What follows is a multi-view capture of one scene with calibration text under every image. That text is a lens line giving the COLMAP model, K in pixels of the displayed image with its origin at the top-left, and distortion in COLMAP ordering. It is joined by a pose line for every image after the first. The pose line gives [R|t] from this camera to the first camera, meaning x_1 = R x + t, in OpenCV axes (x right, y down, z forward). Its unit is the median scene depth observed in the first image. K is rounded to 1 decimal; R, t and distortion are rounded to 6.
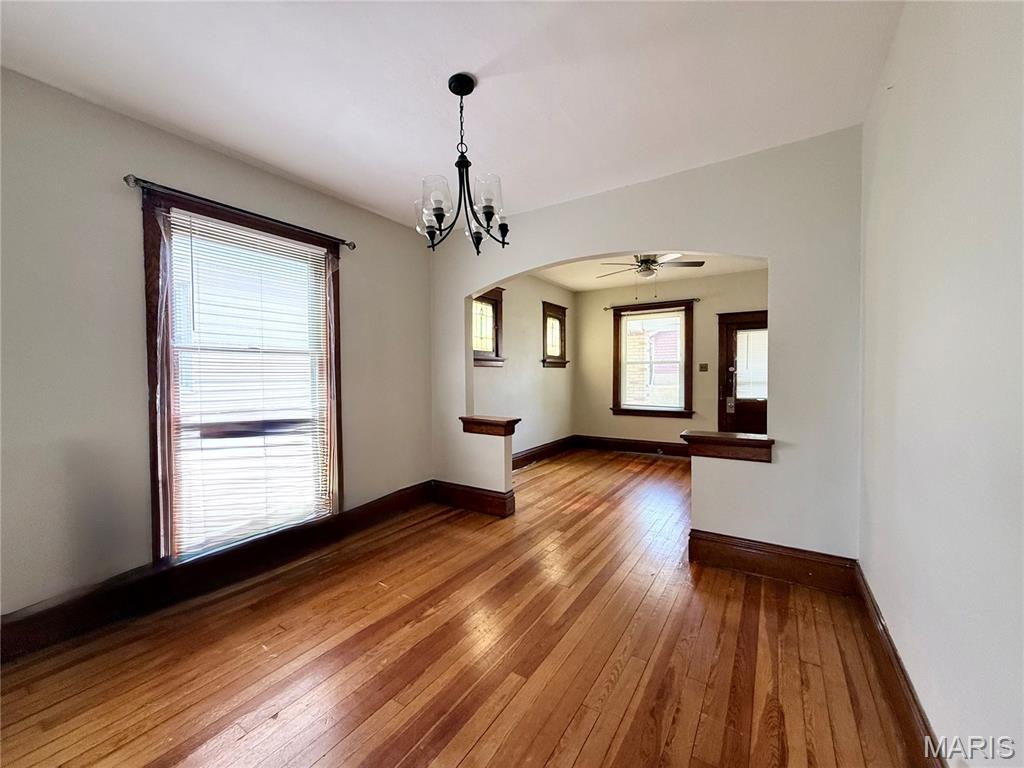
lens RADIAL K [[411.0, 0, 510.3], [0, 411.0, 383.7], [0, 0, 1]] dist [0.000256, 0.000053]
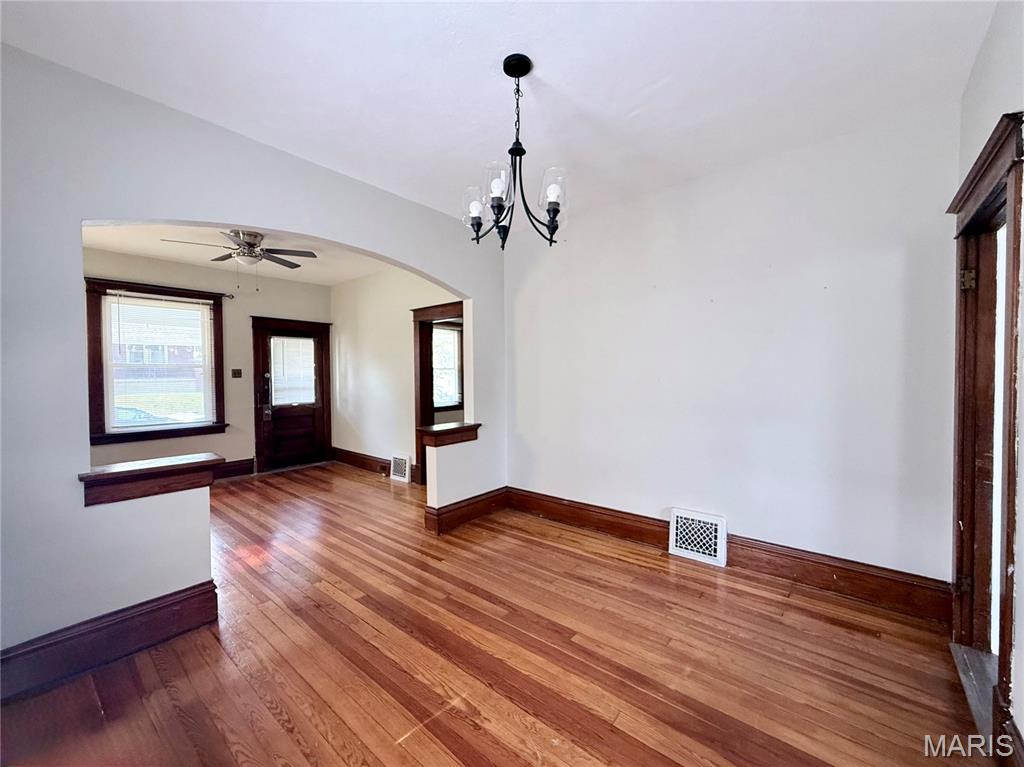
lens RADIAL K [[411.0, 0, 510.3], [0, 411.0, 383.2], [0, 0, 1]] dist [0.000256, 0.000053]
pose [[0.116737, -0.014132, 0.993062, -0.418022], [0.032763, 0.999409, 0.010371, -0.009610], [-0.992622, 0.031325, 0.117131, 0.371900]]
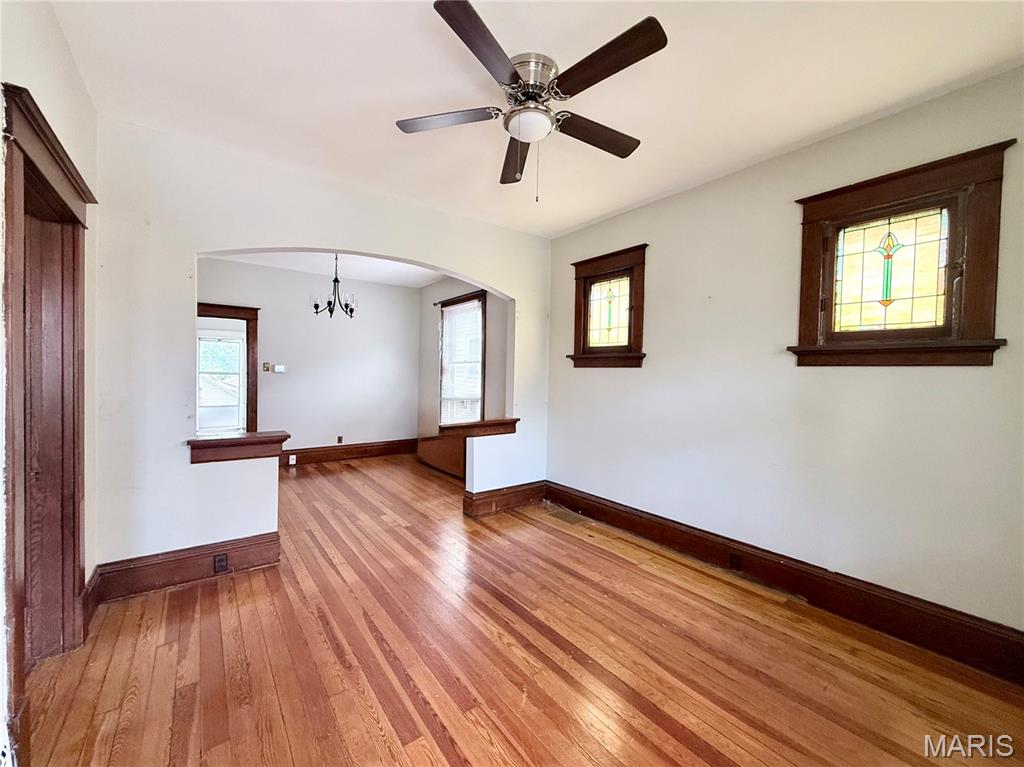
lens RADIAL K [[411.0, 0, 510.3], [0, 411.0, 383.2], [0, 0, 1]] dist [0.000256, 0.000053]
pose [[-0.342468, 0.023024, -0.939247, 0.690207], [-0.037998, 0.998542, 0.038333, -0.034619], [0.938761, 0.048817, -0.341094, 1.092829]]
